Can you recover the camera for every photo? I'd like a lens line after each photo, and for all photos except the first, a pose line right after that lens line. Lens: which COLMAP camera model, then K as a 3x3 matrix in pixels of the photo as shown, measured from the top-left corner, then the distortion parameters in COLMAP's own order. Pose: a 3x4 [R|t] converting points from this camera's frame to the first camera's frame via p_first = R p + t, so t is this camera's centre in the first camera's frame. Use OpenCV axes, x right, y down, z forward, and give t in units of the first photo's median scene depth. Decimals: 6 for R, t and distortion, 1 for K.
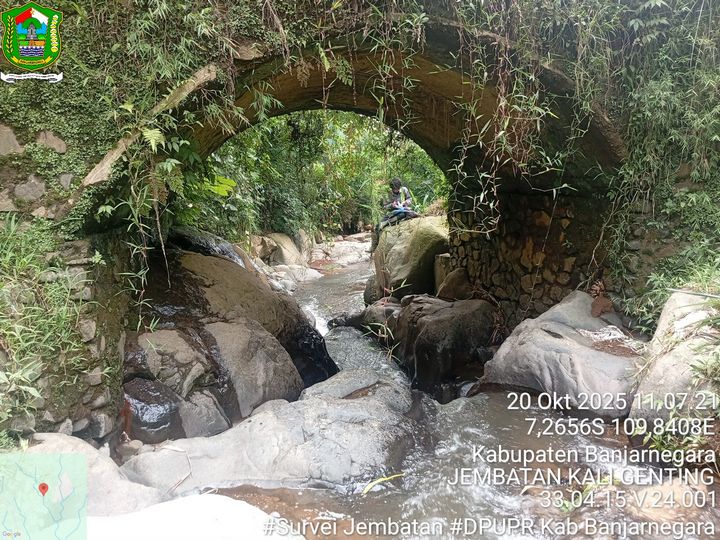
lens RADIAL K [[547.7, 0, 358.7], [0, 547.7, 268.2], [0, 0, 1]] dist [0.098828, -0.210277]
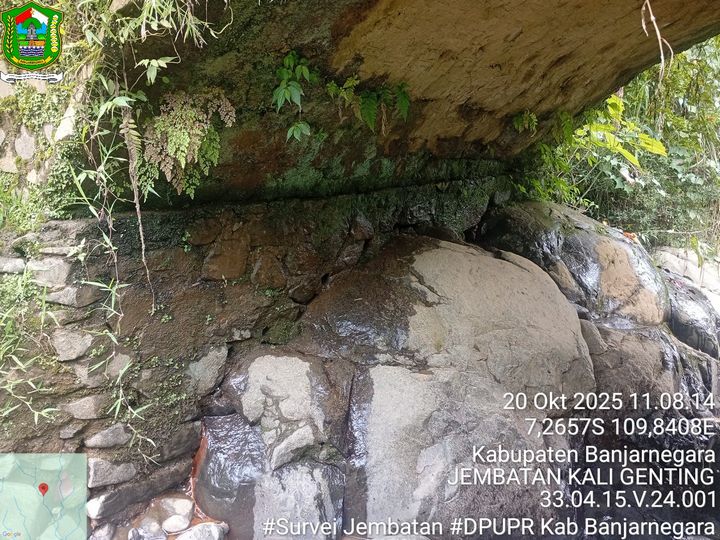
lens RADIAL K [[547.7, 0, 358.7], [0, 547.7, 268.2], [0, 0, 1]] dist [0.098828, -0.210277]
pose [[0.590100, 0.202589, -0.781498, 0.103772], [-0.142545, 0.978940, 0.146138, -0.054890], [0.794646, 0.025162, 0.606551, 0.326223]]
